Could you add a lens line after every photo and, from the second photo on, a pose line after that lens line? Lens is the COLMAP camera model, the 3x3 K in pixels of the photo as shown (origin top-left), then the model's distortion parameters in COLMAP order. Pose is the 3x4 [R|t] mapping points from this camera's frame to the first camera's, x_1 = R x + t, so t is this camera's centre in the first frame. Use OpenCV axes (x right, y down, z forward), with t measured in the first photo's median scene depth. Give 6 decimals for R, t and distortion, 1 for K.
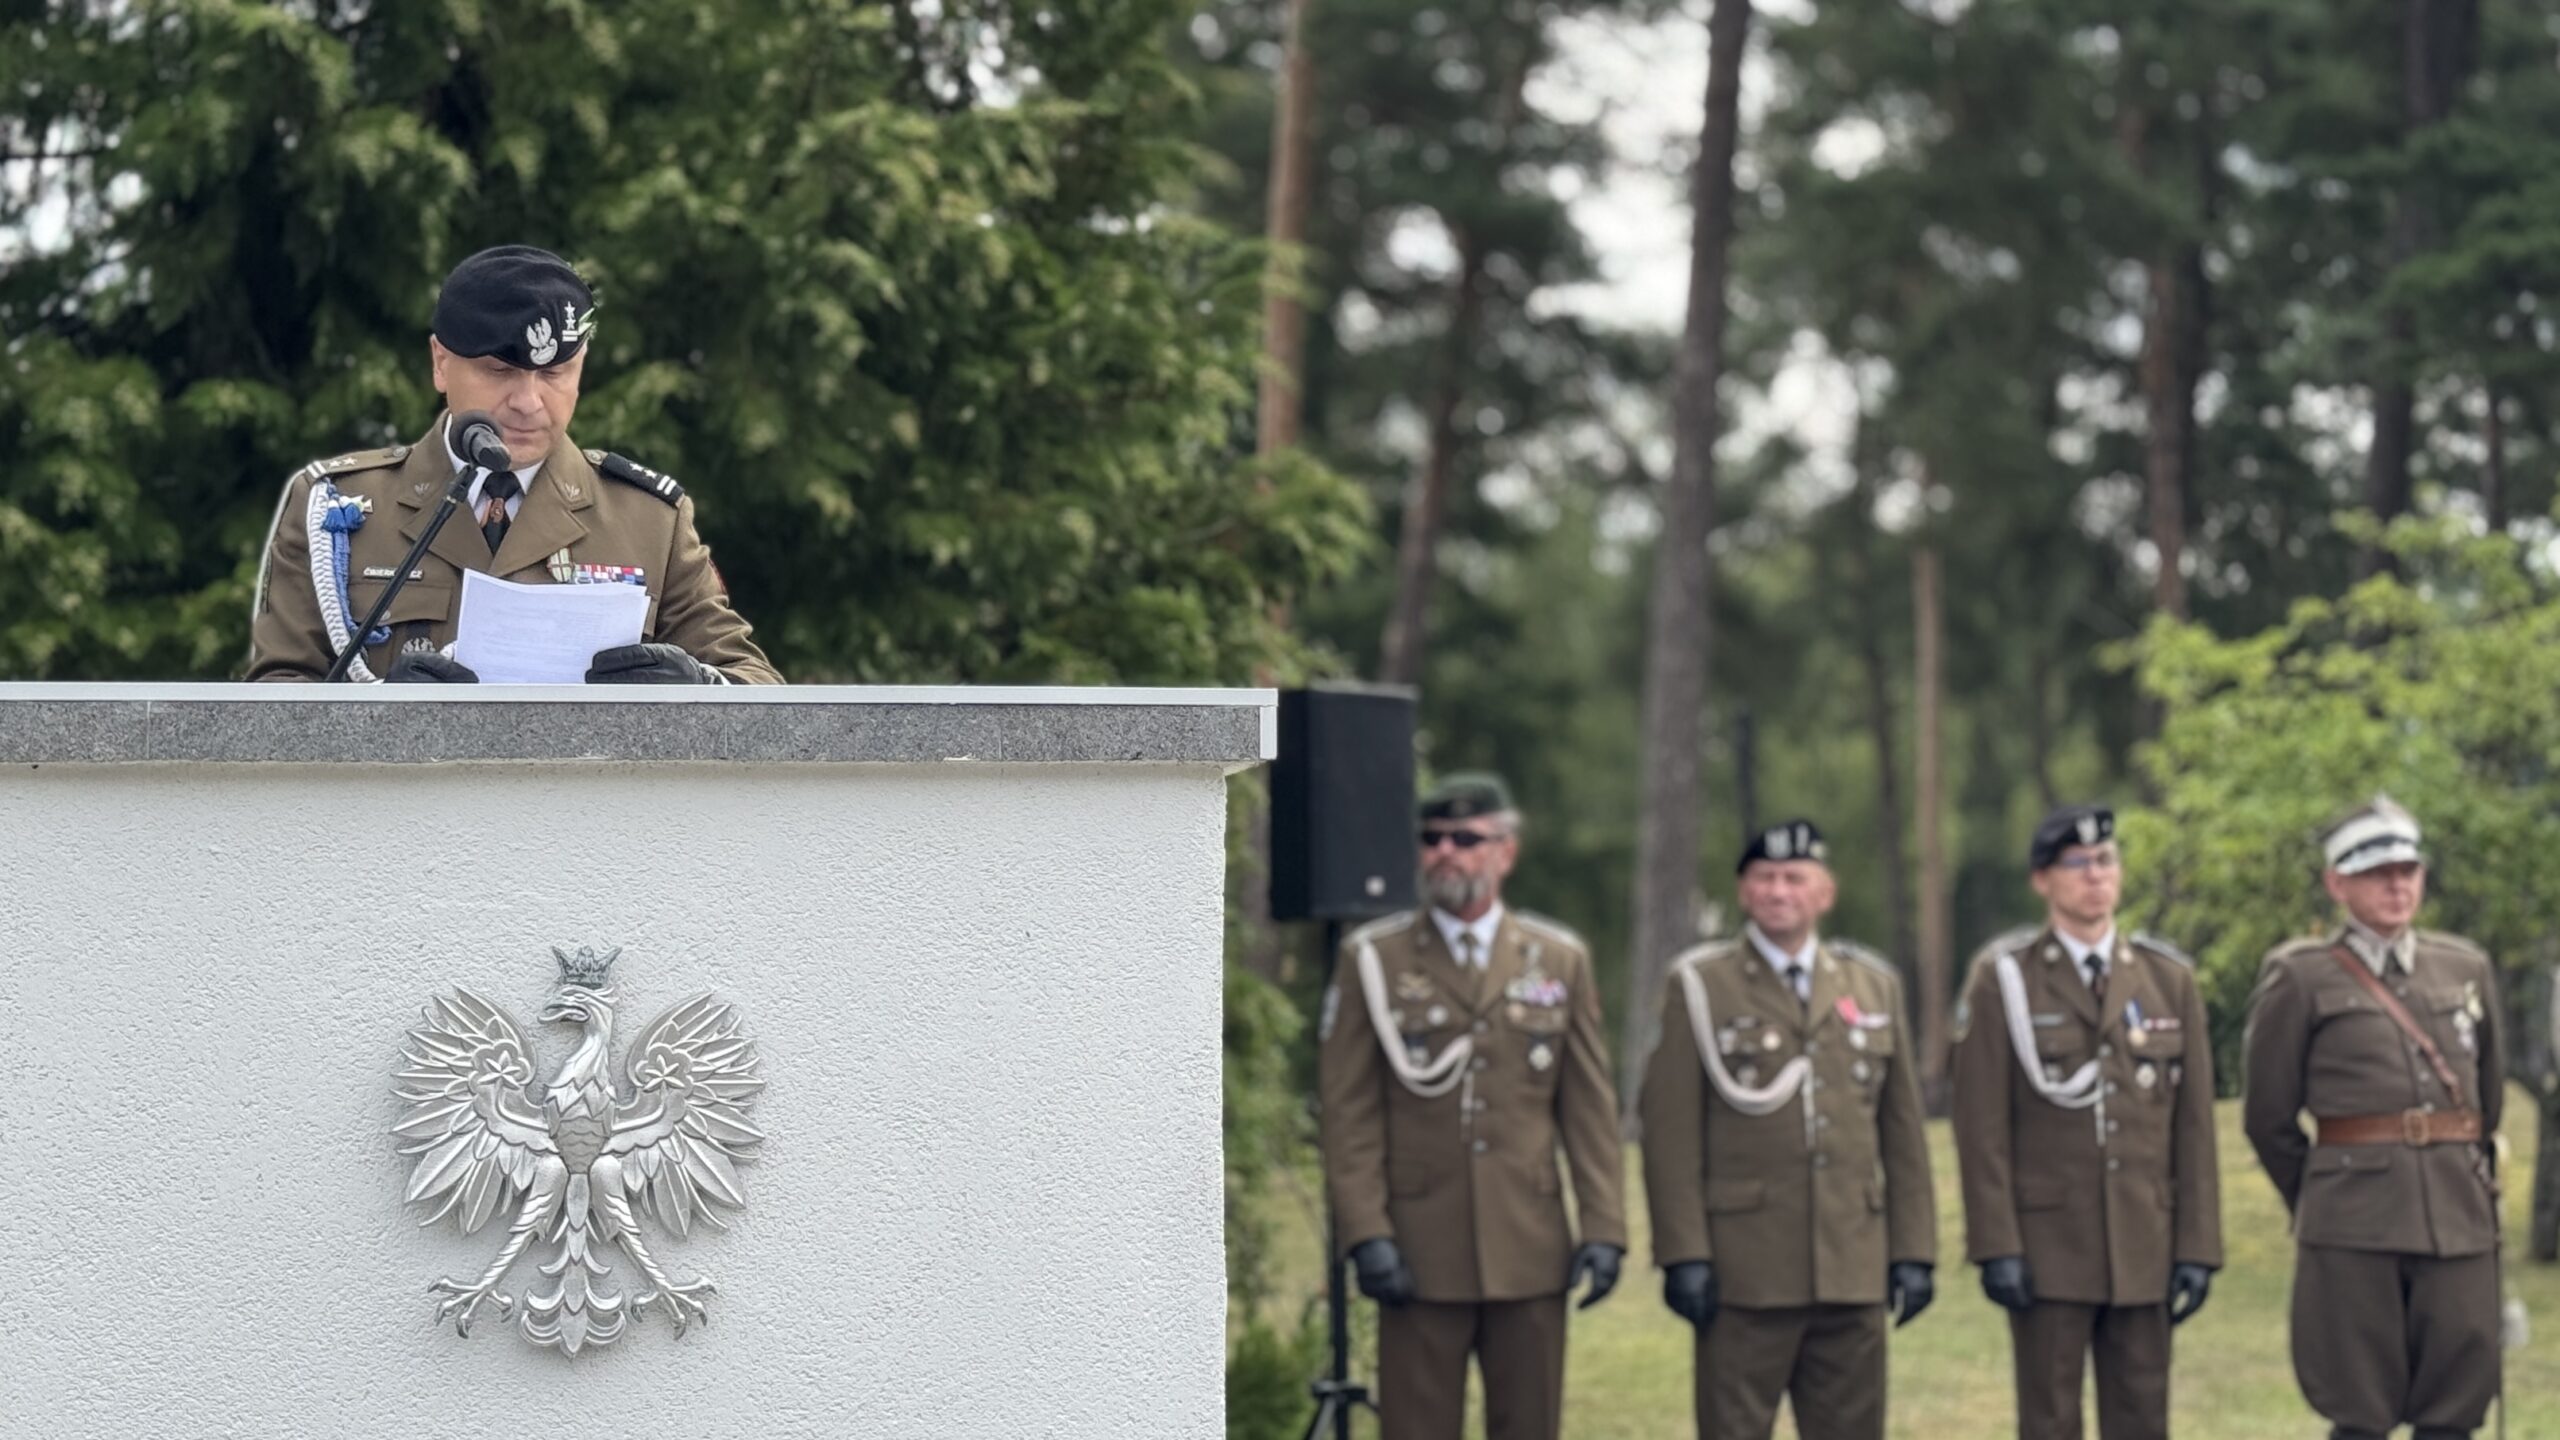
lens RADIAL K [[4105.9, 0, 1280.0], [0, 4105.9, 720.0], [0, 0, 1]] dist [0.147049, 0.003866]
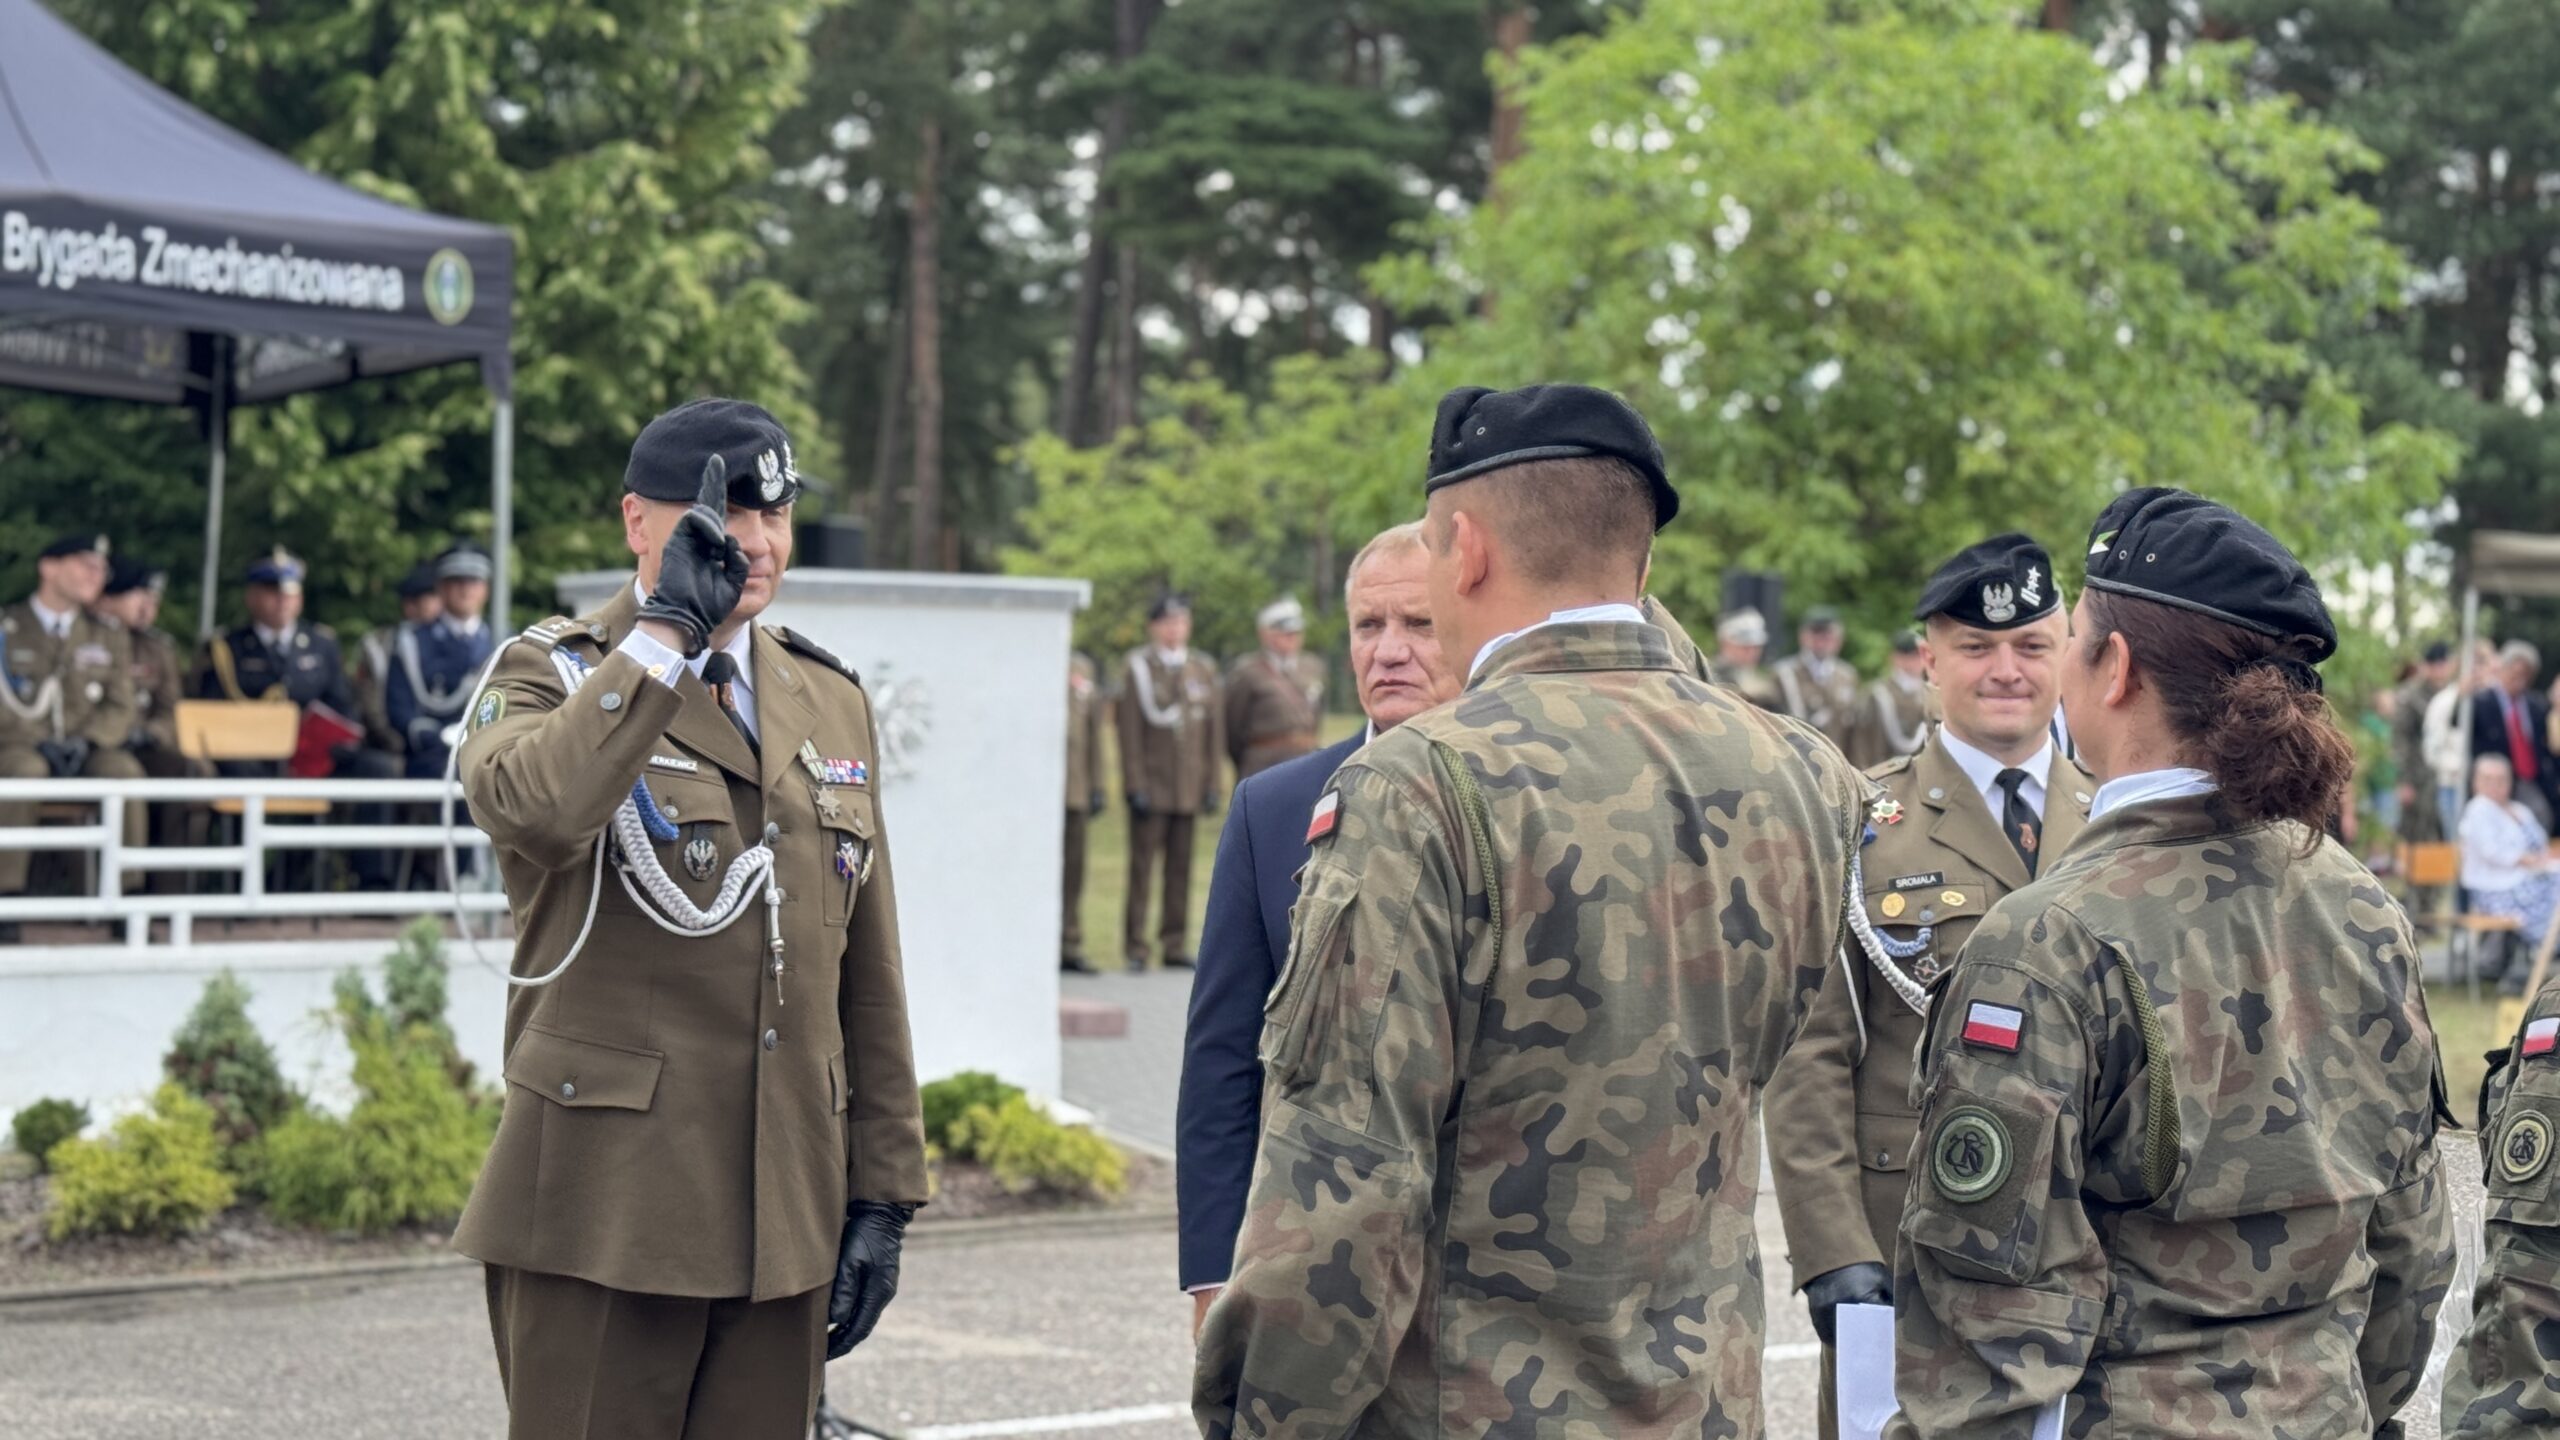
lens RADIAL K [[4105.9, 0, 1280.0], [0, 4105.9, 720.0], [0, 0, 1]] dist [0.147049, 0.003866]
pose [[0.933646, 0.033436, 0.356633, -0.278338], [-0.065258, 0.994849, 0.077571, -0.045044], [-0.352202, -0.095697, 0.931019, -0.568111]]
